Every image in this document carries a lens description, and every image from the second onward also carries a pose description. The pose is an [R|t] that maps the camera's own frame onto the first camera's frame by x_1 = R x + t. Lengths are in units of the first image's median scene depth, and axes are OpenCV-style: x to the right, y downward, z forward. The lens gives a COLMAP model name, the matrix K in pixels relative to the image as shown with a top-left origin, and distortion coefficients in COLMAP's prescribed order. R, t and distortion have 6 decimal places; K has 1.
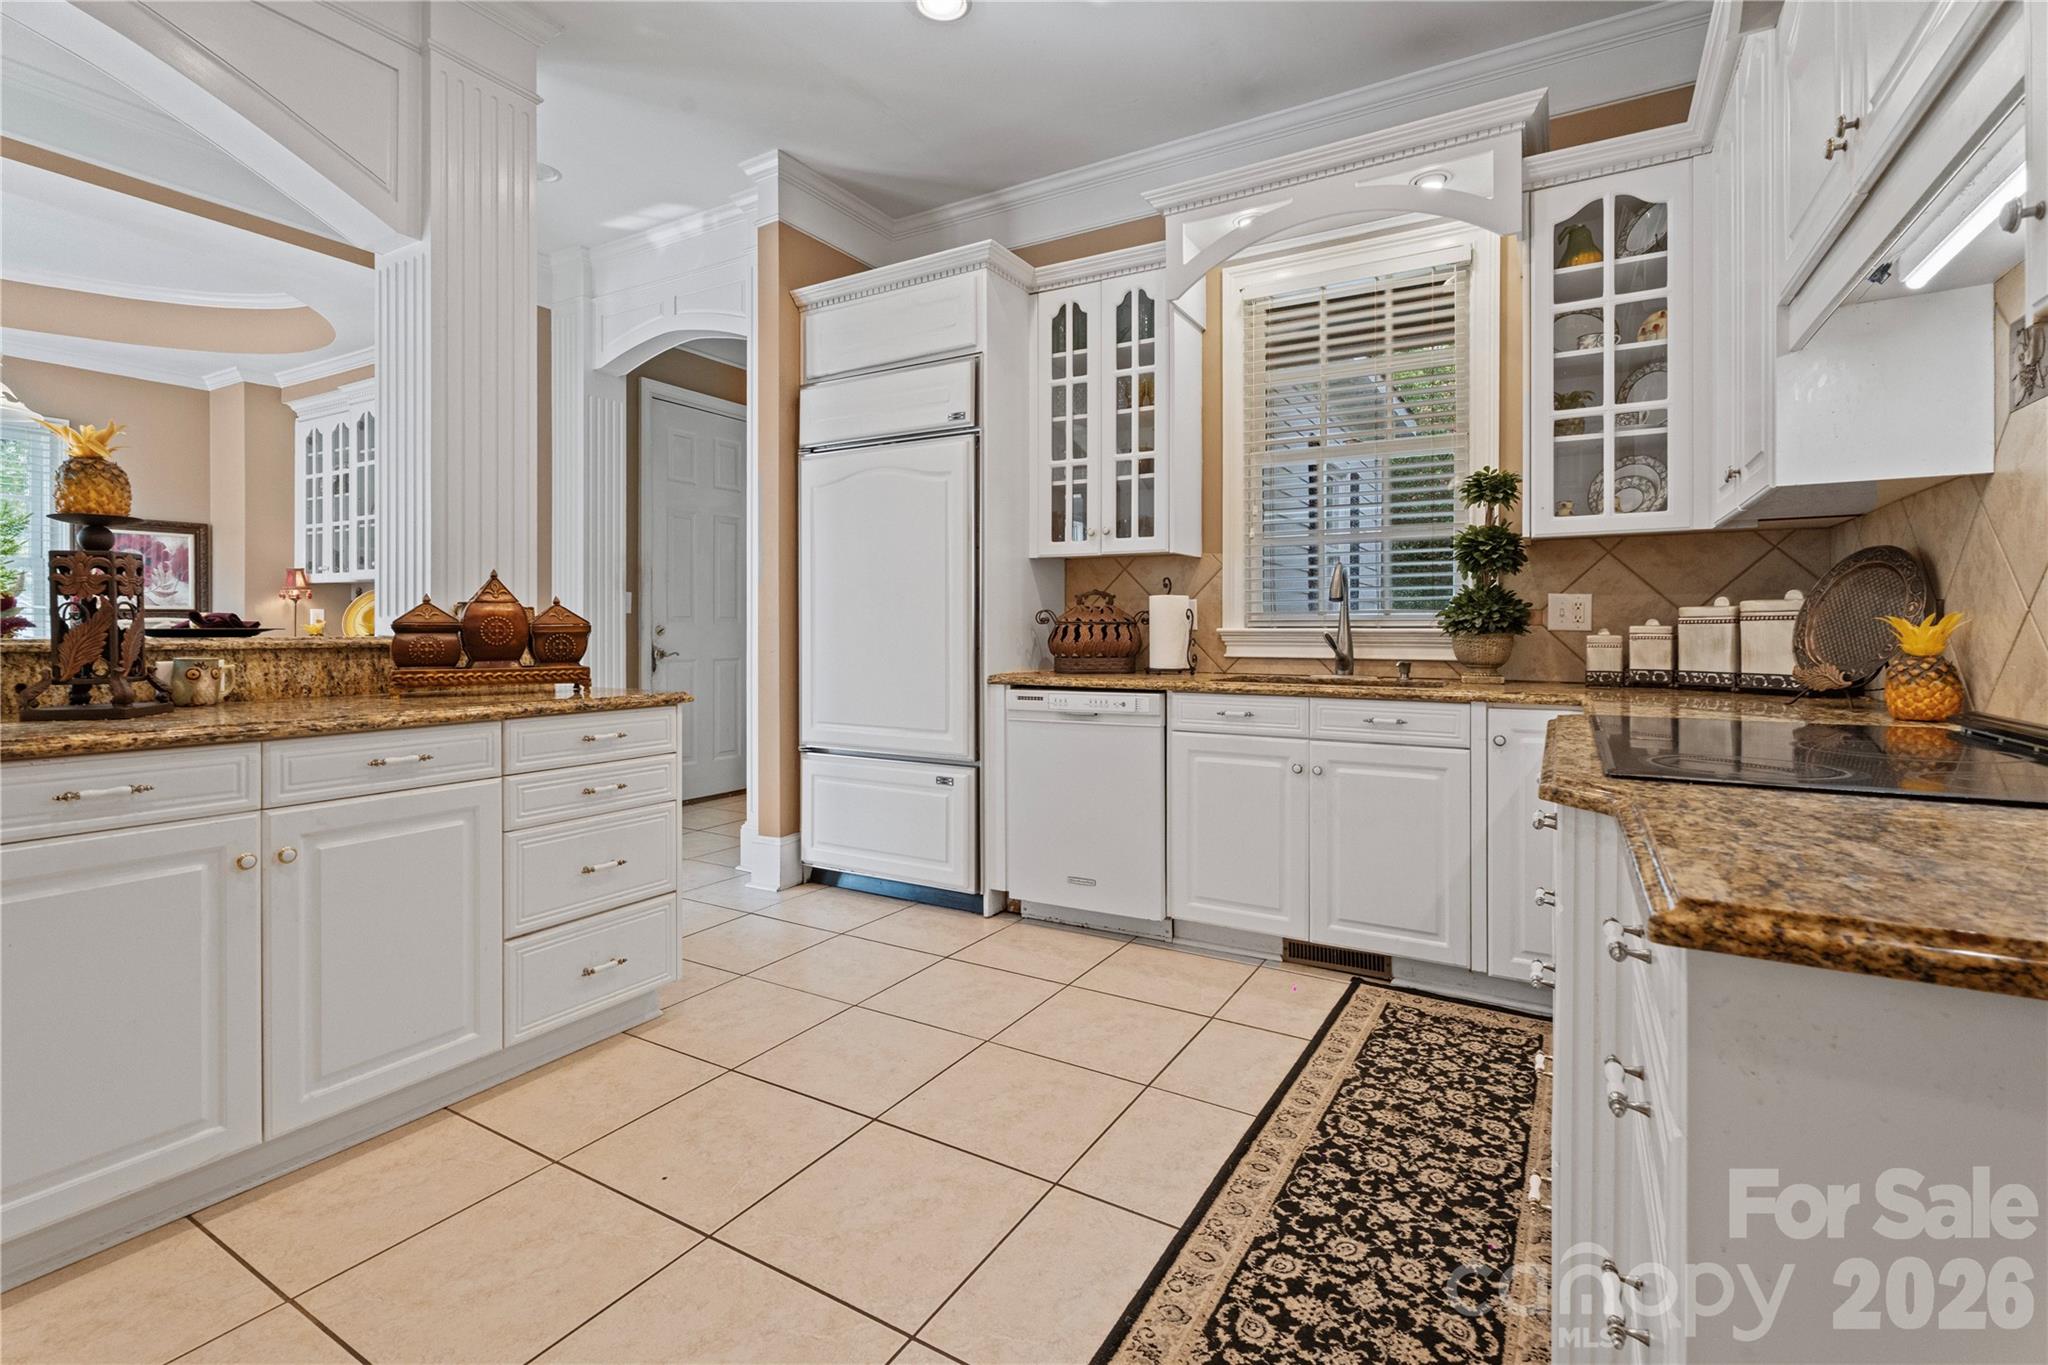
lens RADIAL K [[918.6, 0, 1018.7], [0, 918.6, 632.5], [0, 0, 1]] dist [0.000970, 0.000644]
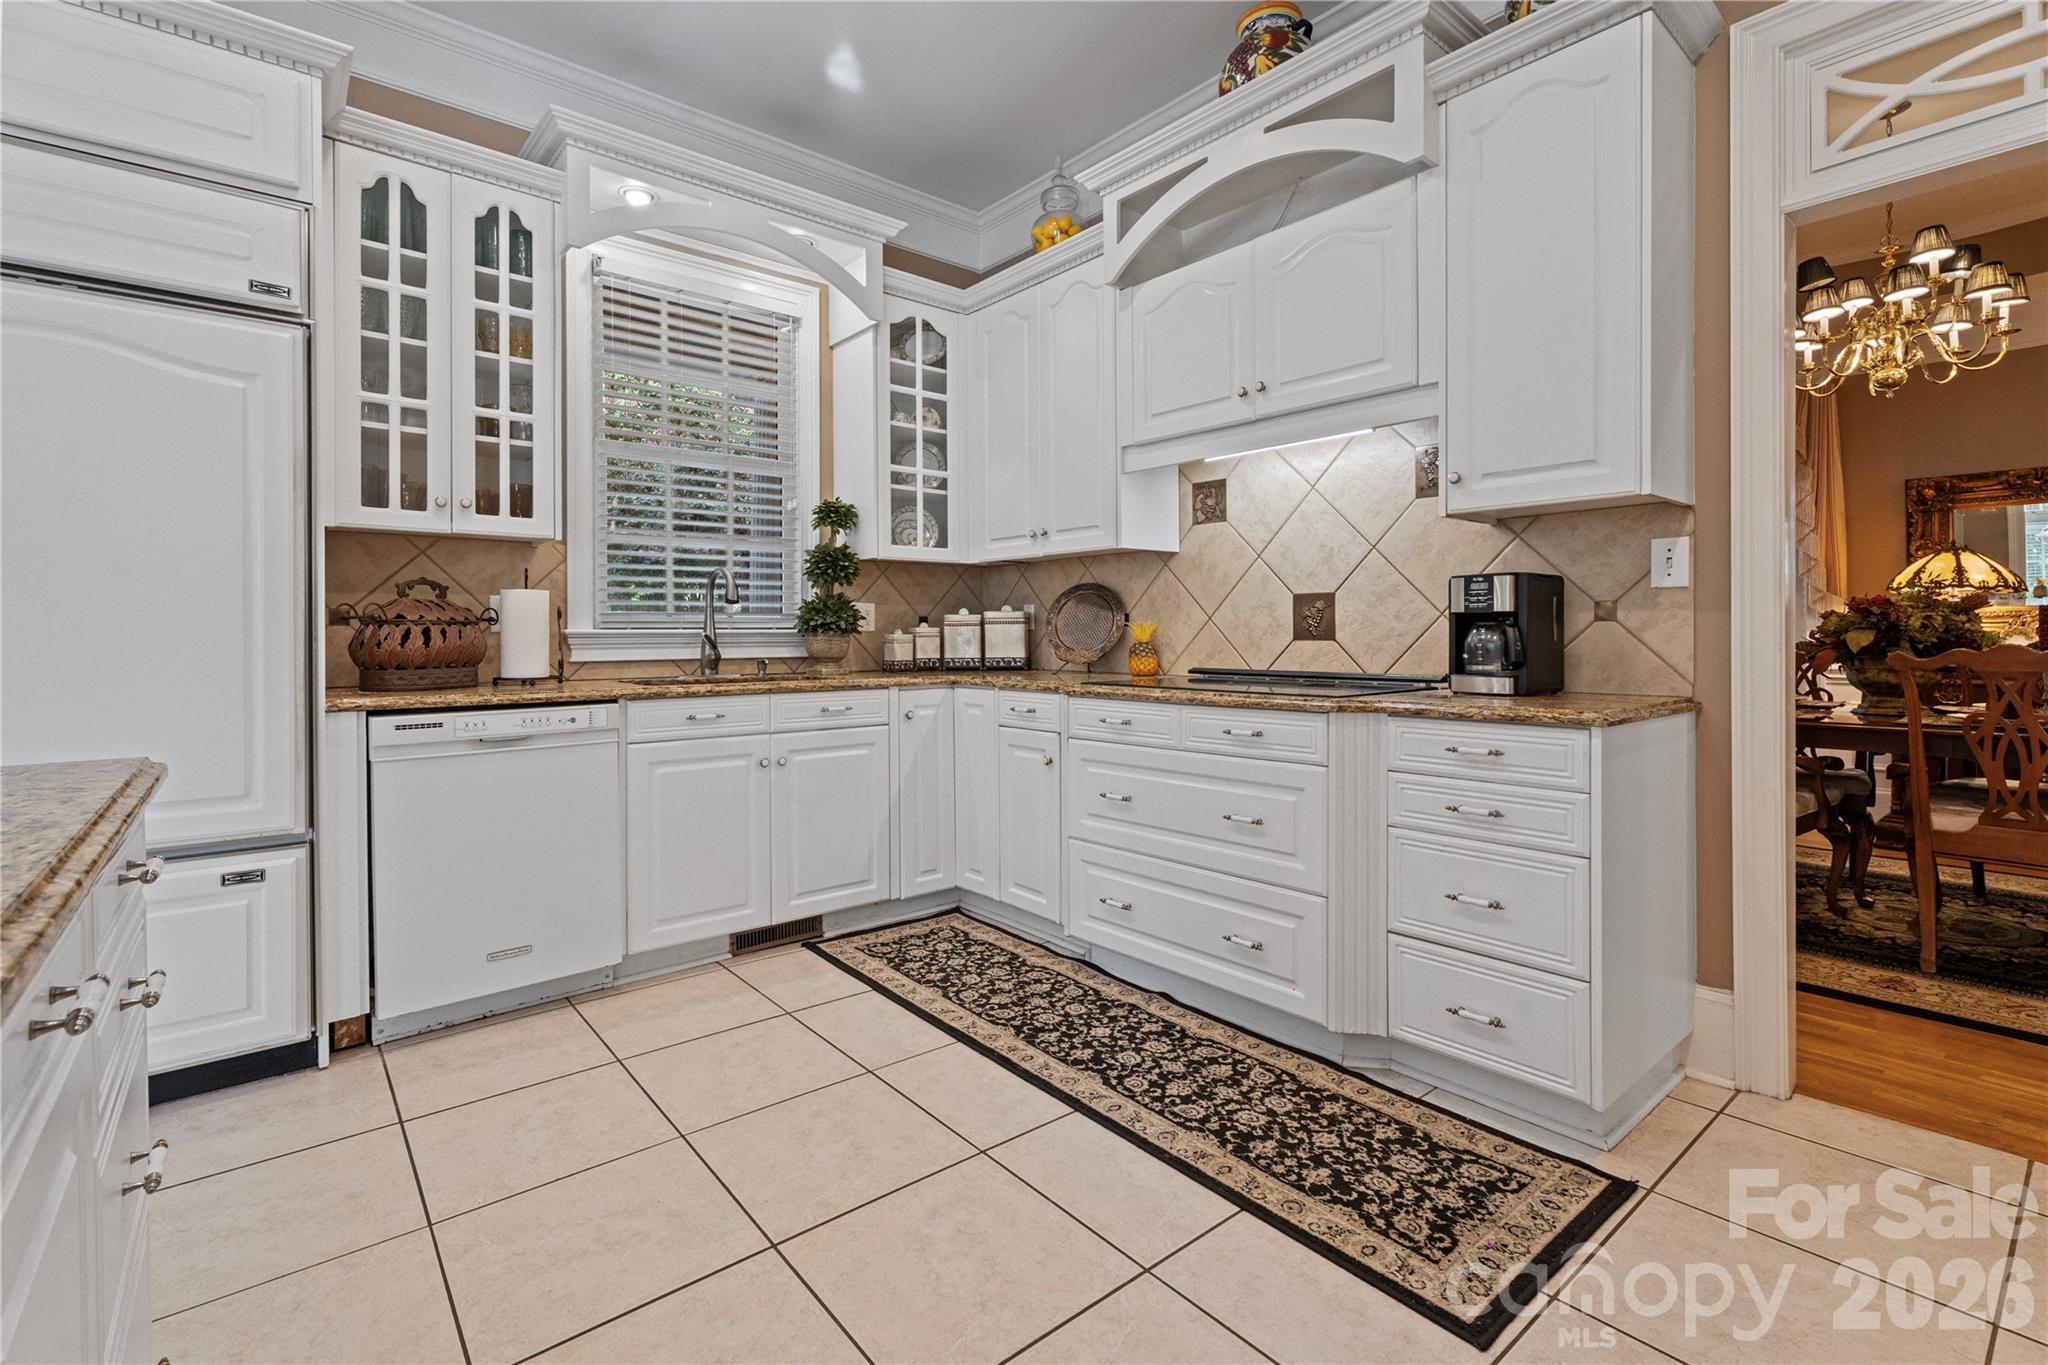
lens RADIAL K [[915.7, 0, 1015.9], [0, 915.7, 637.0], [0, 0, 1]] dist [-0.001448, 0.000143]
pose [[0.341379, -0.004961, 0.939912, -0.589421], [0.008431, 0.999962, 0.002216, 0.005295], [-0.939888, 0.007168, 0.341408, 0.381756]]
